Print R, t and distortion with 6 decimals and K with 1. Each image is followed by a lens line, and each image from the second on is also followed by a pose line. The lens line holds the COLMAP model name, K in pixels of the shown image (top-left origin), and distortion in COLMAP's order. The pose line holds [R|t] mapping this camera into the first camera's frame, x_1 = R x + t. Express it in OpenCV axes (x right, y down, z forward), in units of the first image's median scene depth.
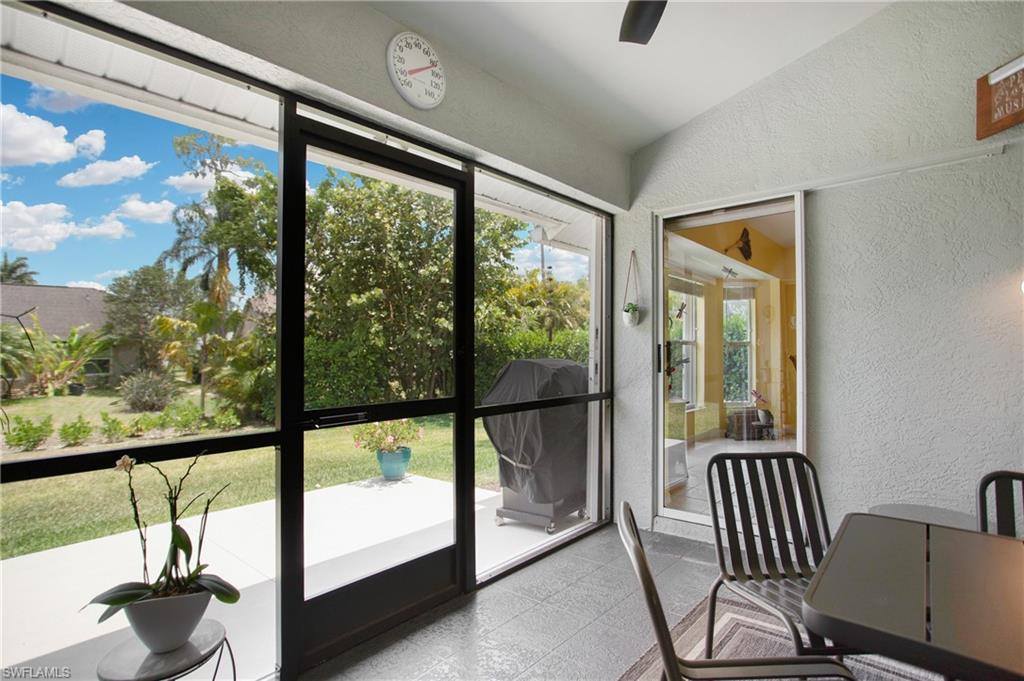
lens RADIAL K [[503.0, 0, 520.6], [0, 503.0, 345.7], [0, 0, 1]] dist [0.002516, 0.000445]
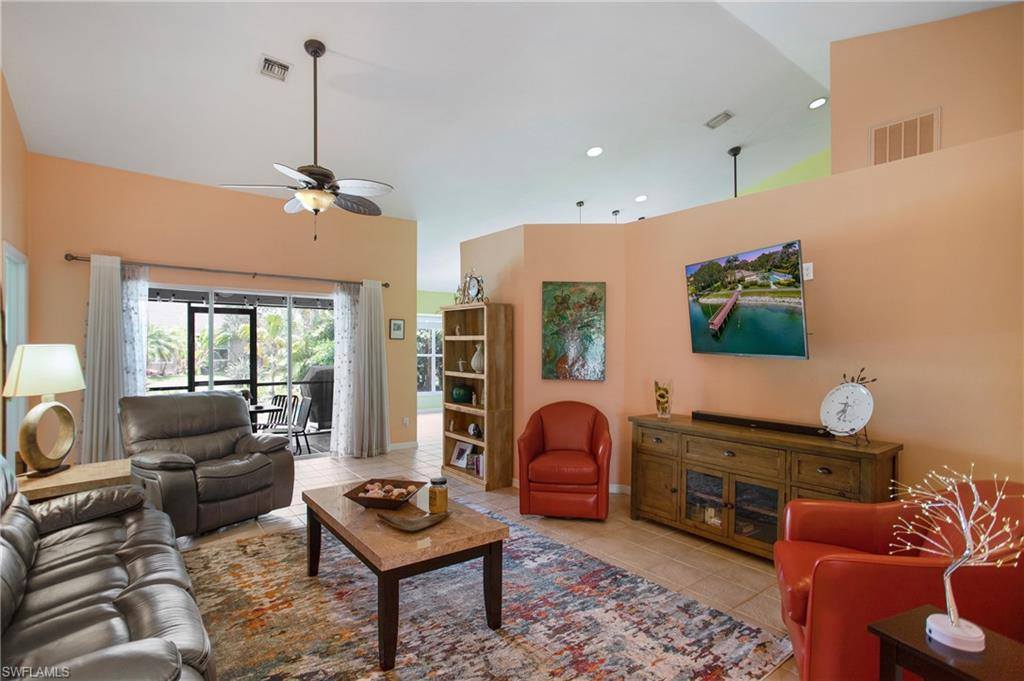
lens RADIAL K [[503.0, 0, 520.6], [0, 503.0, 345.7], [0, 0, 1]] dist [0.002516, 0.000445]
pose [[0.981322, 0.021794, -0.191131, 0.642261], [-0.018986, 0.999683, 0.016513, -0.058996], [0.191431, -0.012576, 0.981426, -0.538585]]
